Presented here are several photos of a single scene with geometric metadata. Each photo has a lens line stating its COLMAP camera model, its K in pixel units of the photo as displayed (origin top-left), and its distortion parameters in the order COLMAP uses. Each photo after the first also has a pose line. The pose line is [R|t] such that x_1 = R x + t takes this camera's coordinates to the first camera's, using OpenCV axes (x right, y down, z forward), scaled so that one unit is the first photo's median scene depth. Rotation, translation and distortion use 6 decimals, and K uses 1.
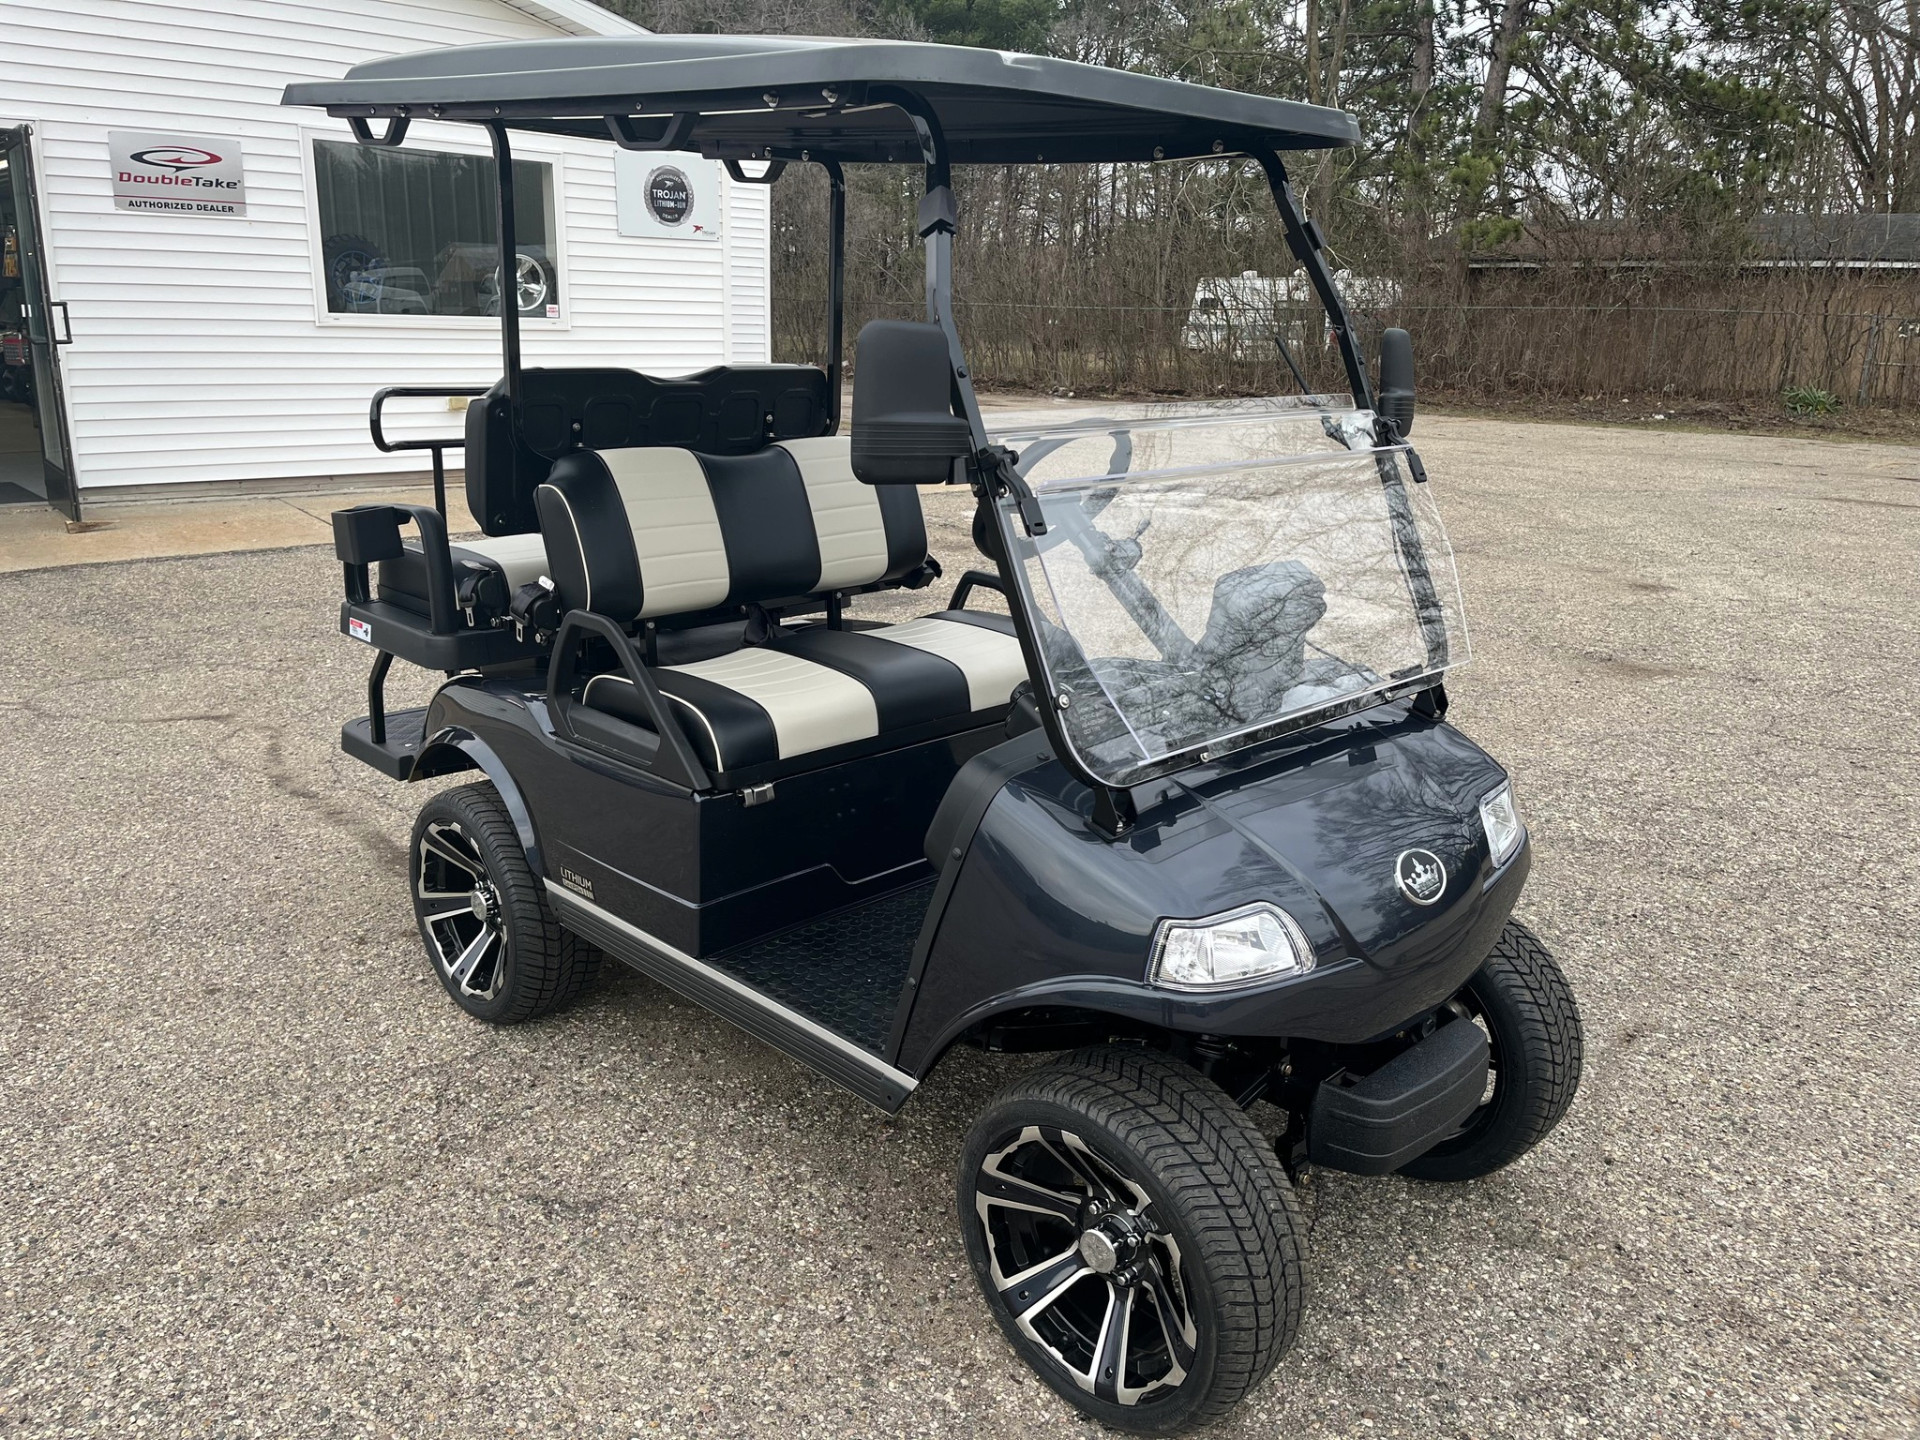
lens RADIAL K [[1452.9, 0, 960.0], [0, 1452.9, 720.0], [0, 0, 1]] dist [0.101327, -0.142681]
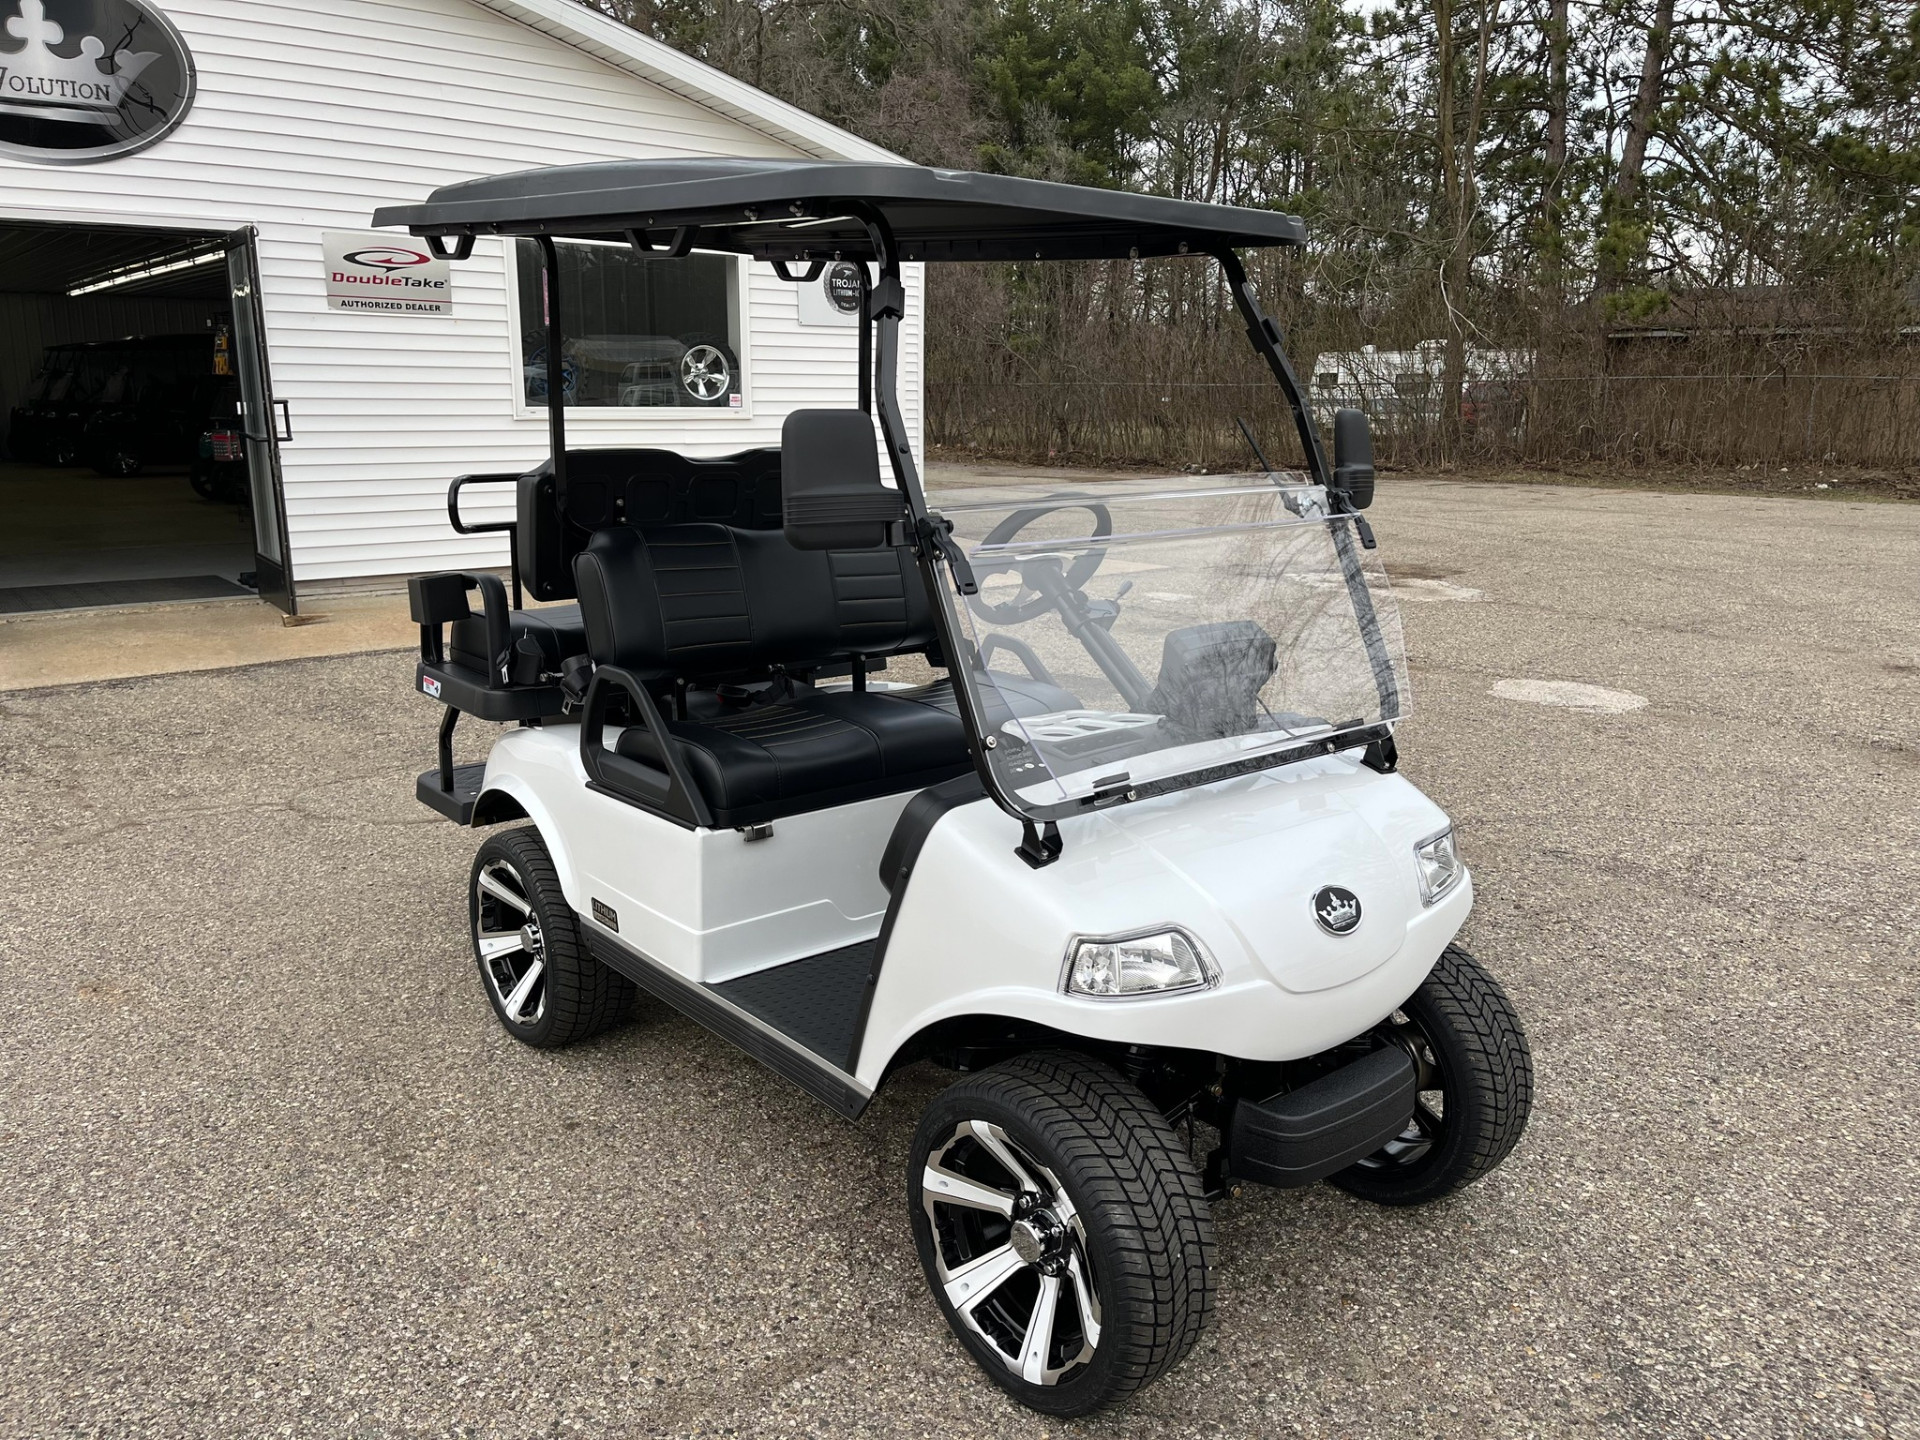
lens RADIAL K [[1459.3, 0, 973.0], [0, 1459.3, 724.4], [0, 0, 1]] dist [0.069001, -0.087903]
pose [[0.998298, -0.004428, -0.058155, -0.068354], [0.001636, 0.998847, -0.047971, -0.009564], [0.058301, 0.047794, 0.997154, 0.023007]]
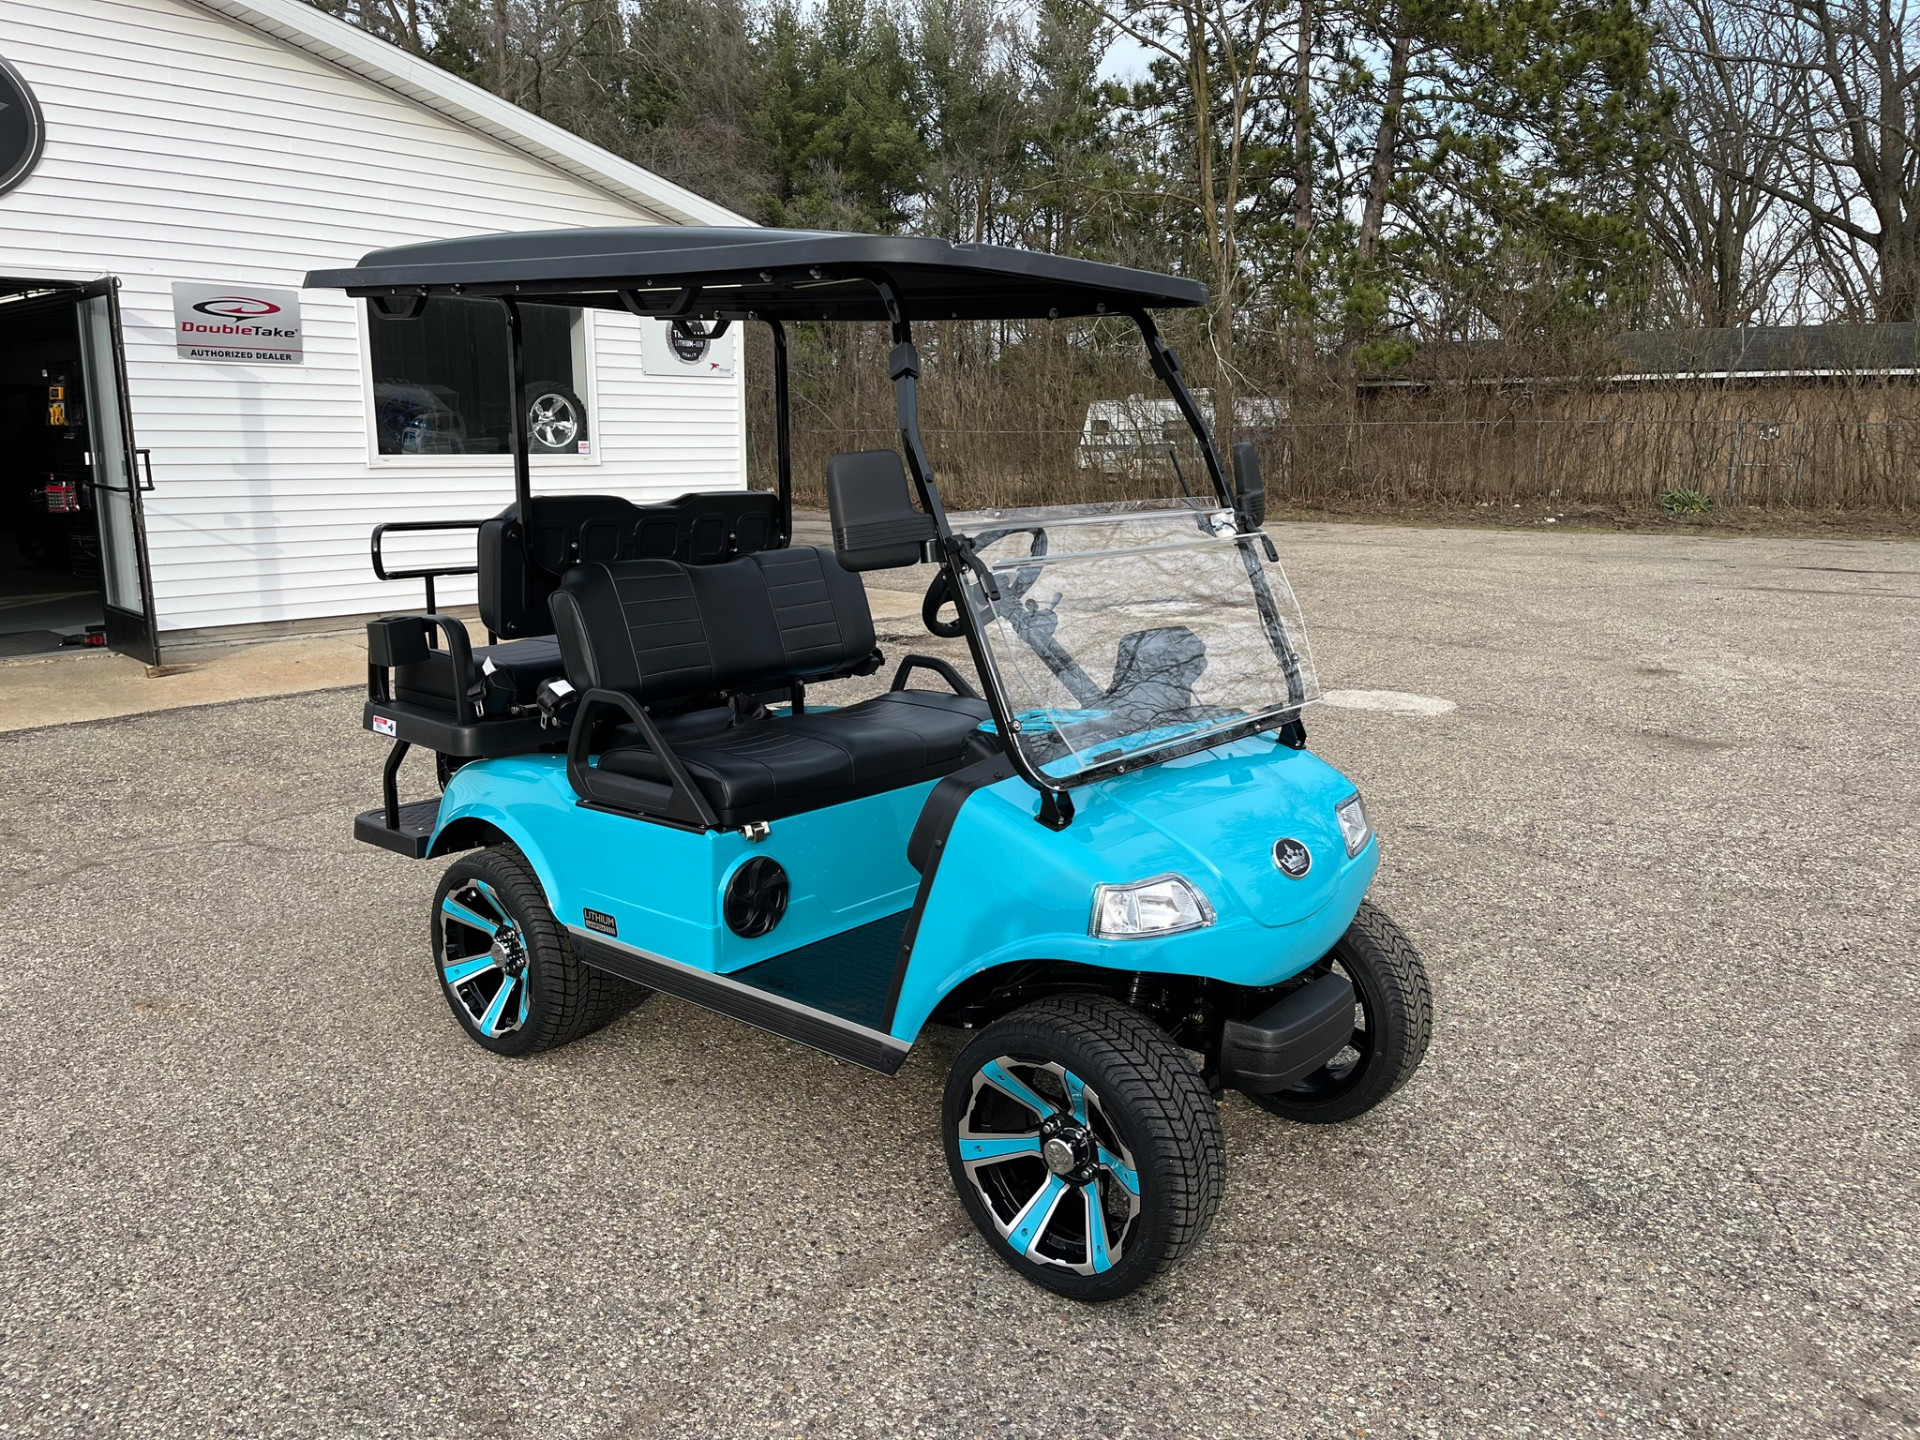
lens RADIAL K [[1459.3, 0, 973.0], [0, 1459.3, 724.4], [0, 0, 1]] dist [0.069001, -0.087903]
pose [[0.994714, -0.041123, 0.094086, -0.132551], [0.048188, 0.996086, -0.074099, 0.005237], [-0.090670, 0.078241, 0.992803, -0.034530]]
